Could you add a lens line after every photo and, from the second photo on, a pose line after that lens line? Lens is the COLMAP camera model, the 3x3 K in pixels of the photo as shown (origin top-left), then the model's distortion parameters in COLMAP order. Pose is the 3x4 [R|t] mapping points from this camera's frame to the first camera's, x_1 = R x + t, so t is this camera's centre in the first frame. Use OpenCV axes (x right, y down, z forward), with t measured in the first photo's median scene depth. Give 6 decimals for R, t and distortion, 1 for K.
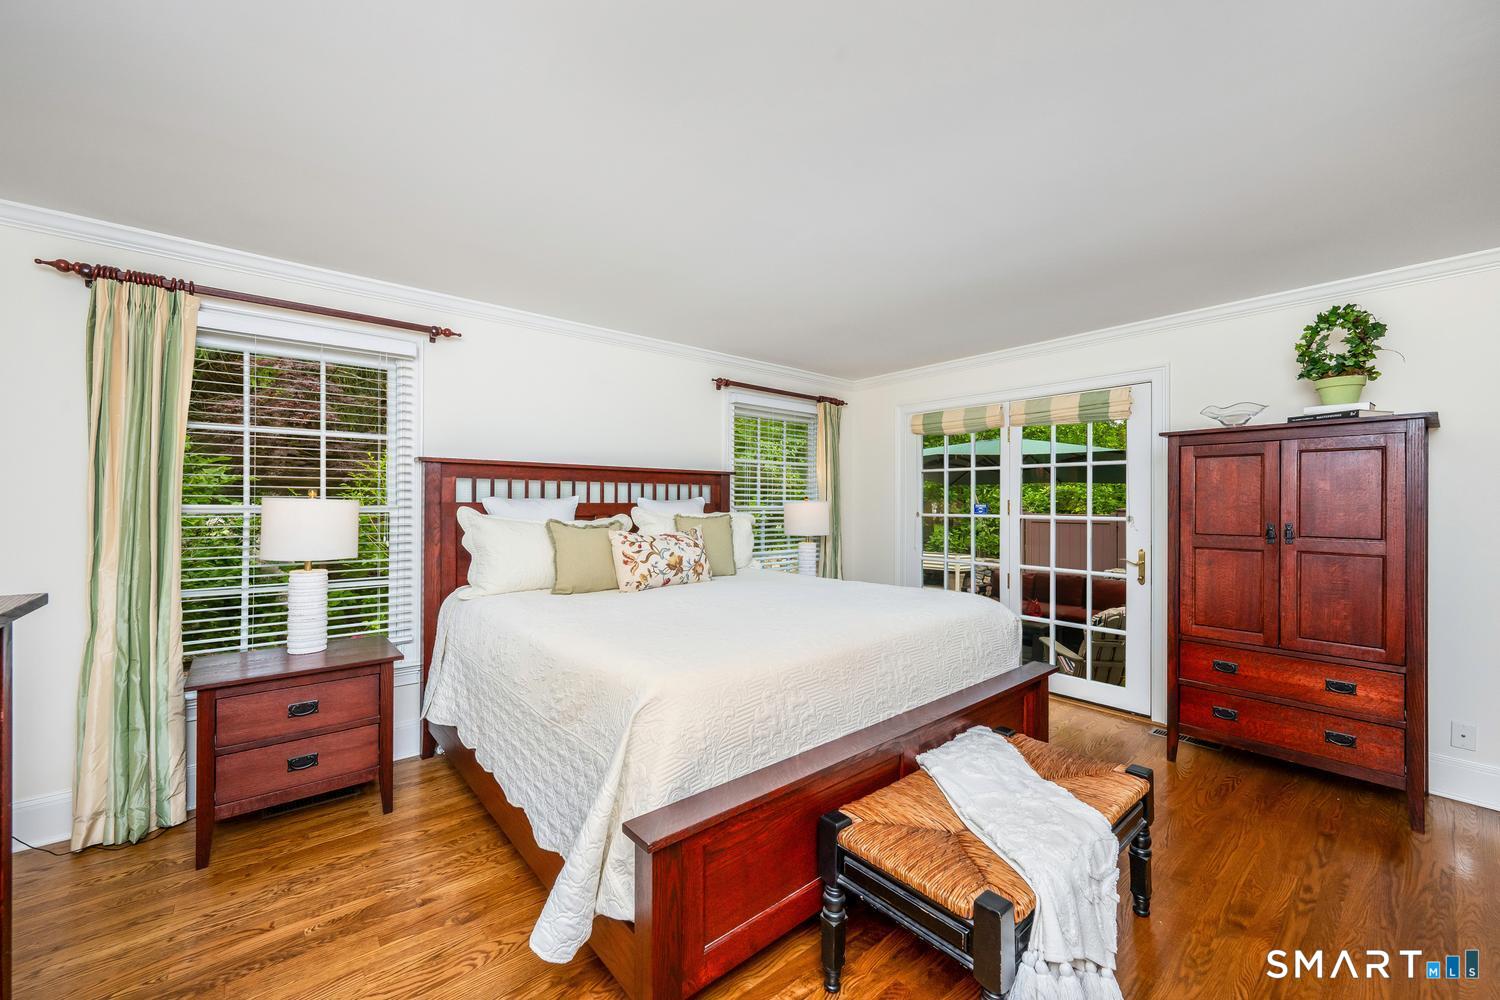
lens RADIAL K [[581.0, 0, 753.9], [0, 581.0, 499.8], [0, 0, 1]] dist [-0.000175, -0.000412]
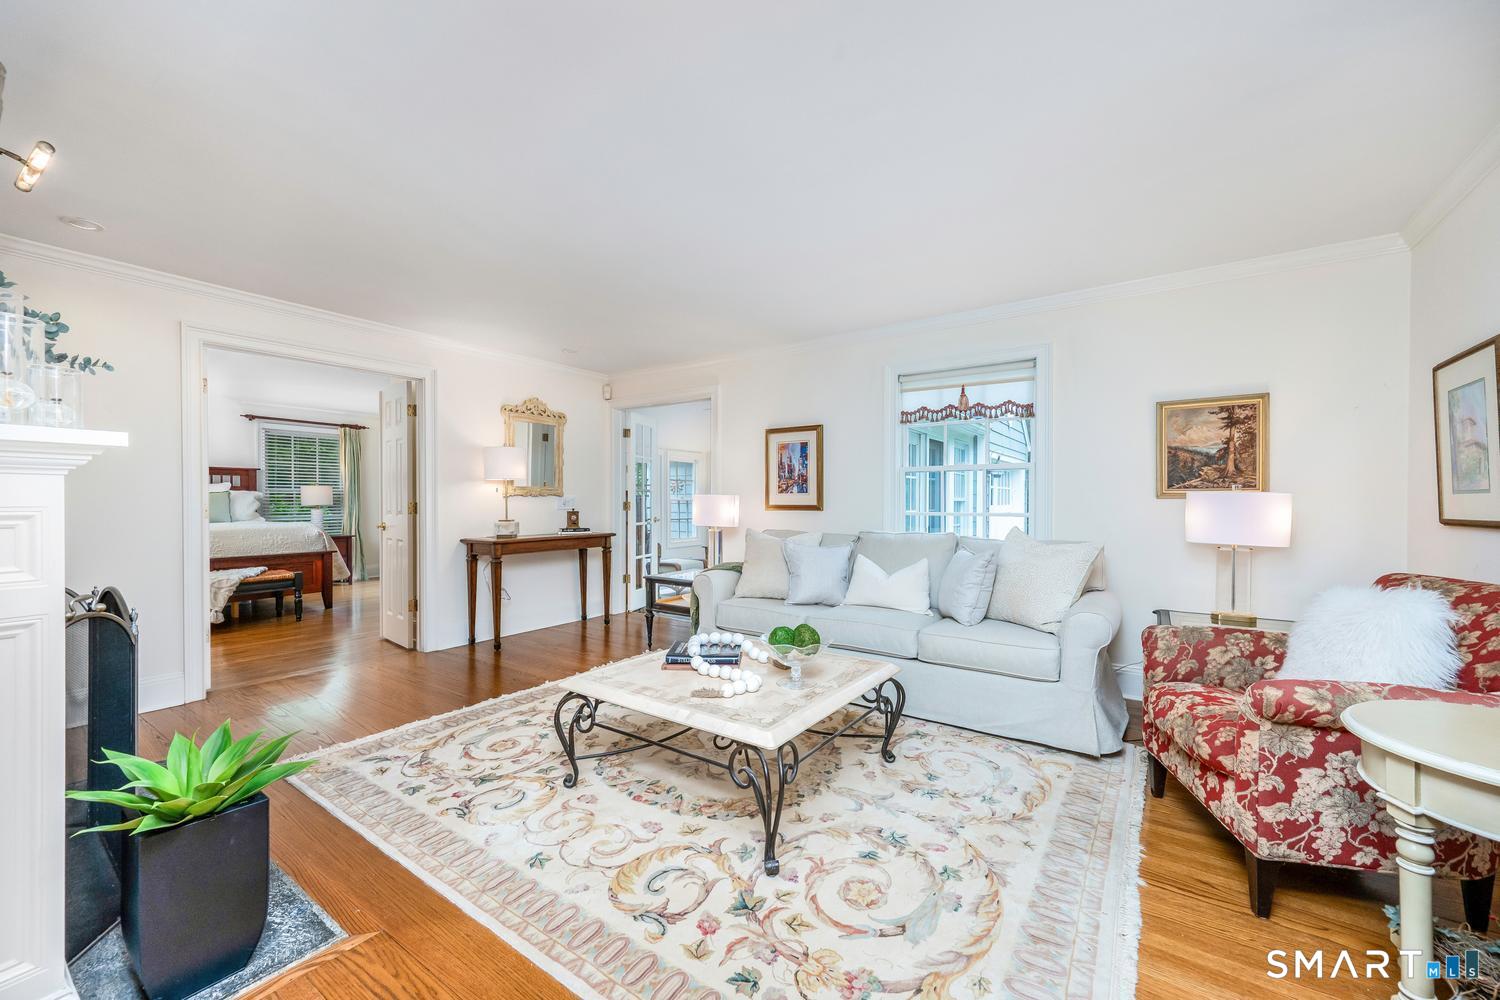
lens RADIAL K [[581.0, 0, 754.6], [0, 581.0, 503.8], [0, 0, 1]] dist [-0.000175, -0.000412]
pose [[0.966134, -0.002334, 0.258032, 1.308836], [0.000005, 0.999959, 0.009028, 0.057865], [-0.258042, -0.008721, 0.966094, -1.465914]]
